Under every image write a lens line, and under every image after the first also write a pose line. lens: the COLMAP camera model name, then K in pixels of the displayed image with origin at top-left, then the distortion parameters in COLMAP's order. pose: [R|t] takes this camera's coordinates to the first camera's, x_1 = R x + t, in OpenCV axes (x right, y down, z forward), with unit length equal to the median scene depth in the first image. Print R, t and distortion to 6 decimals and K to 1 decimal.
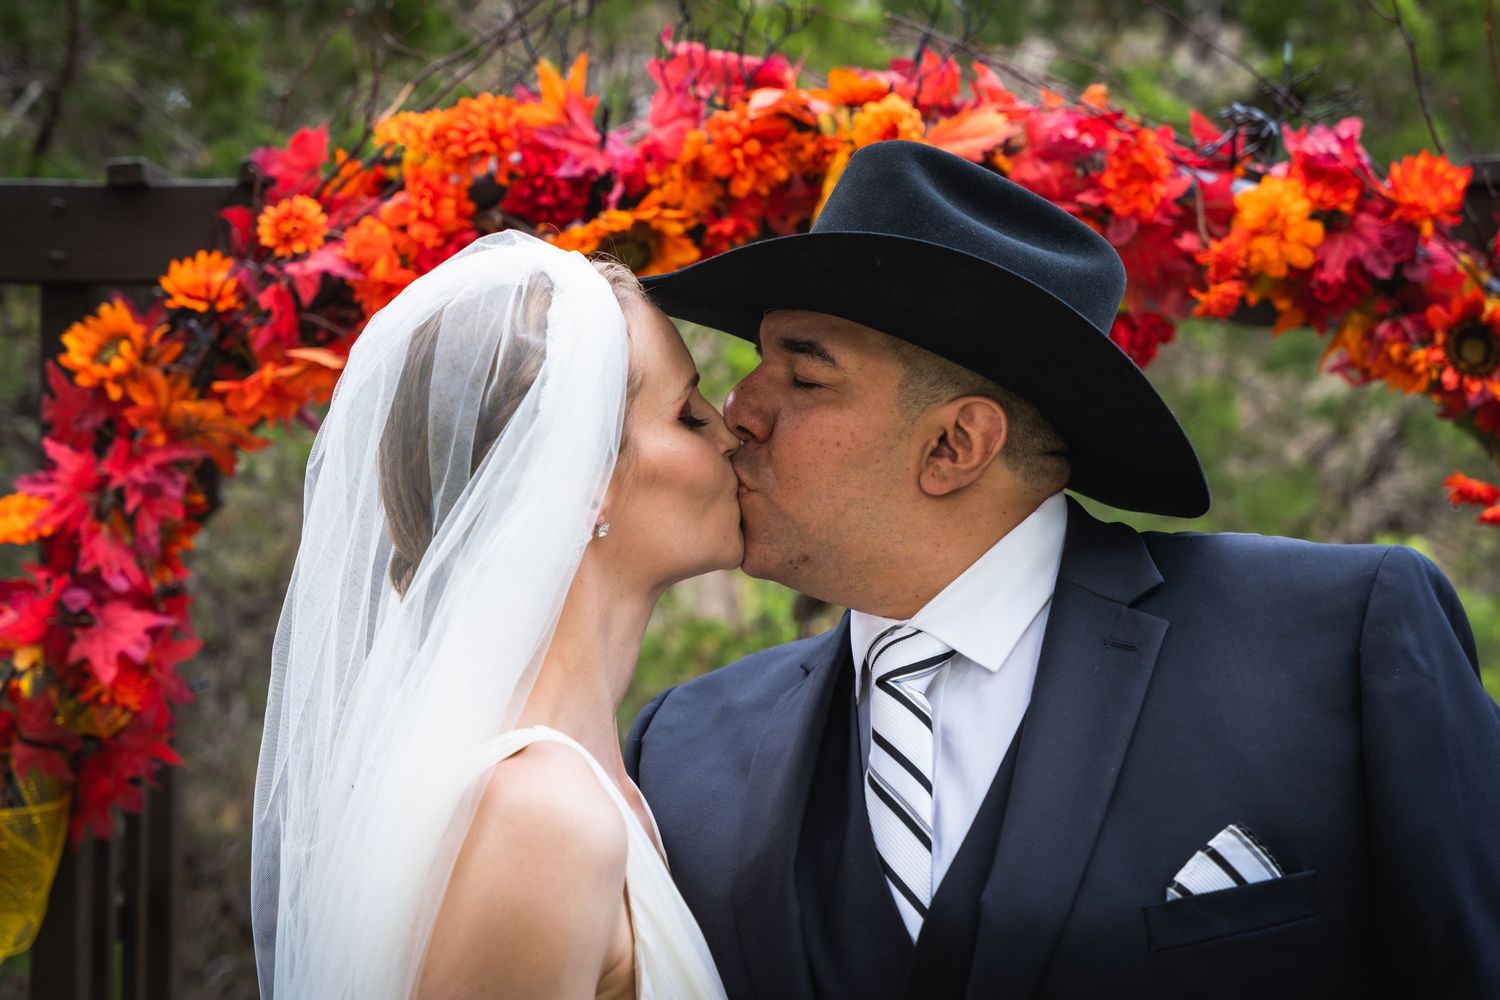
lens RADIAL K [[3030.1, 0, 707.1], [0, 3030.1, 497.8], [0, 0, 1]] dist [0.085147, -0.047620]
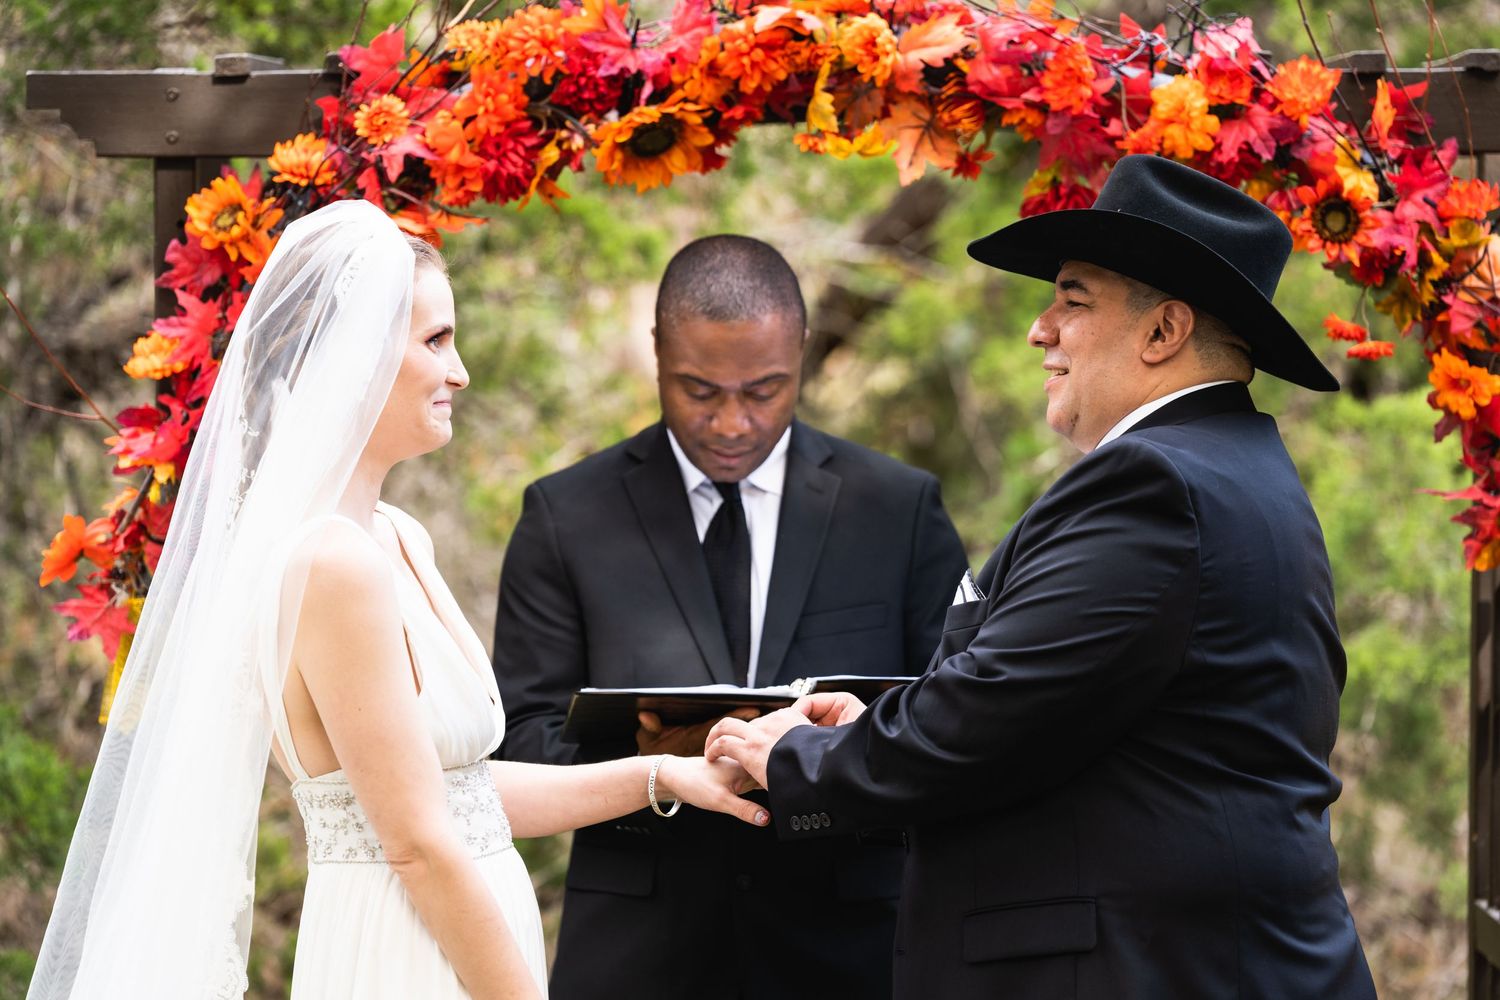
lens RADIAL K [[7112.5, 0, 749.8], [0, 7112.5, 498.7], [0, 0, 1]] dist [0.101682, 1.832650]
pose [[0.999896, -0.005261, 0.013424, -0.027569], [0.004447, 0.998190, 0.059980, -0.107861], [-0.013716, -0.059915, 0.998109, -1.865532]]
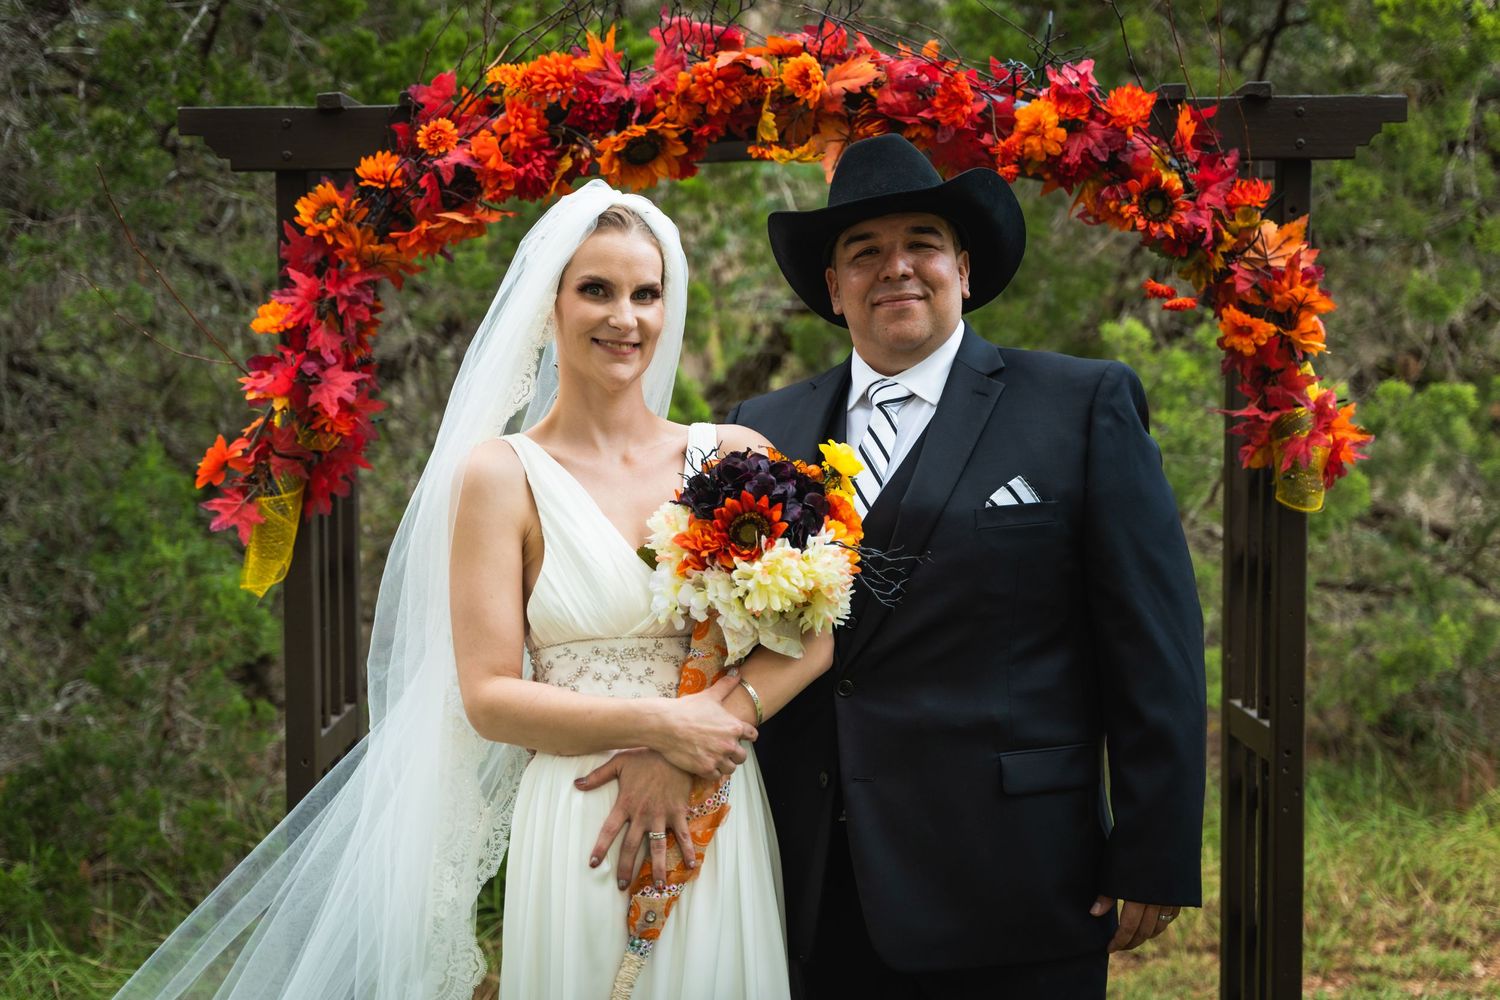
lens RADIAL K [[2780.9, 0, 753.0], [0, 2780.9, 500.5], [0, 0, 1]] dist [0.023696, 0.054786]
pose [[0.999697, -0.014215, 0.020102, -0.000325], [0.012563, 0.996713, 0.080034, -0.012084], [-0.021174, -0.079758, 0.996589, -0.504646]]
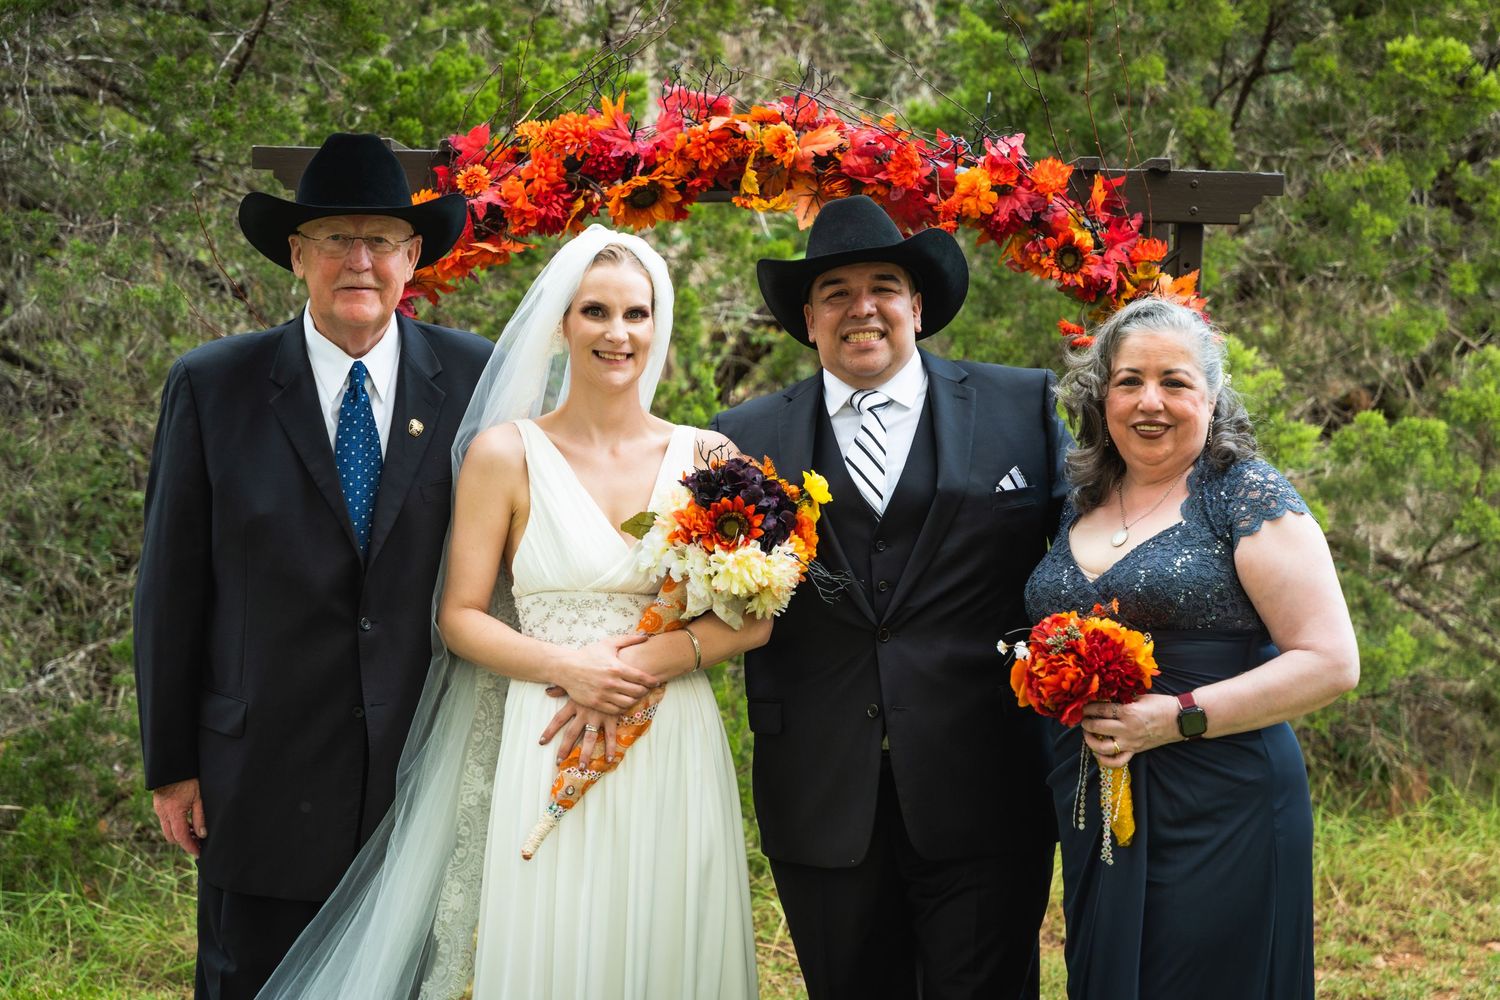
lens RADIAL K [[3165.8, 0, 807.2], [0, 3165.8, 522.4], [0, 0, 1]] dist [0.034208, -0.254382]
pose [[0.998475, 0.019153, 0.051771, -0.023824], [-0.023148, 0.996707, 0.077714, -0.032973], [-0.050112, -0.078794, 0.995631, -1.048144]]
